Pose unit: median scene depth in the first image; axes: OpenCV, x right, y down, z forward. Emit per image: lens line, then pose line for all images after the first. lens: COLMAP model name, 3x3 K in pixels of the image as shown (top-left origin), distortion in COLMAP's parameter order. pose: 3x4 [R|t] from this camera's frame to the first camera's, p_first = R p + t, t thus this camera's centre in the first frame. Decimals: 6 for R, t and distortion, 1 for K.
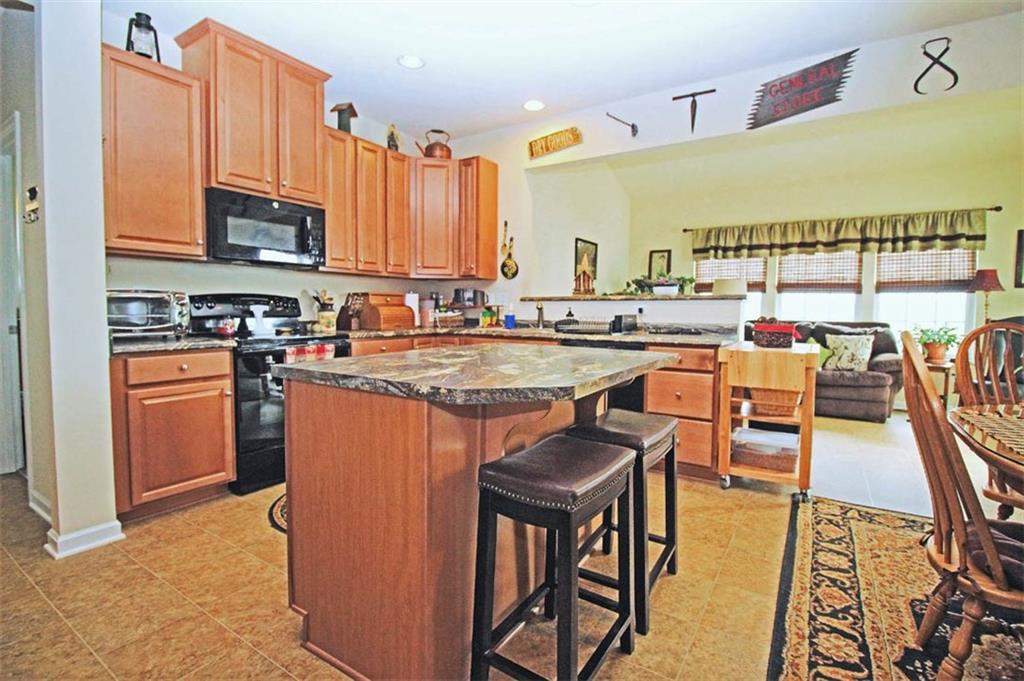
lens RADIAL K [[481.0, 0, 512.0], [0, 481.0, 340.5], [0, 0, 1]] dist [0.000092, -0.000031]
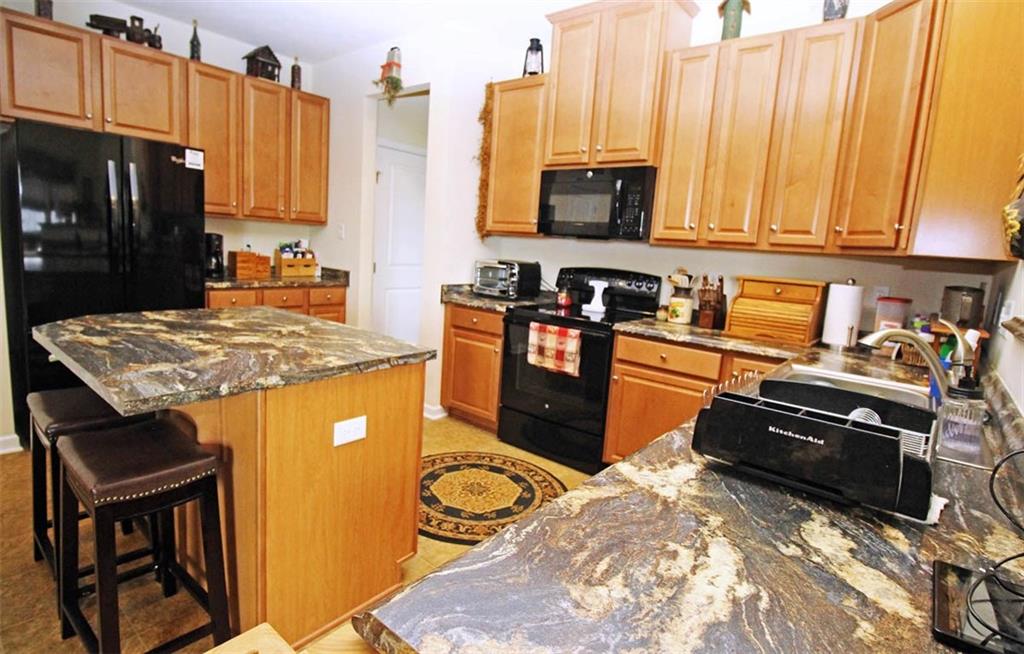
lens RADIAL K [[518.7, 0, 512.8], [0, 518.7, 311.6], [0, 0, 1]] dist [-0.000687, -0.000094]
pose [[-0.108469, 0.118664, -0.986992, 0.566312], [-0.135590, 0.981805, 0.132942, -0.140535], [0.984810, 0.148247, -0.090405, 1.028010]]
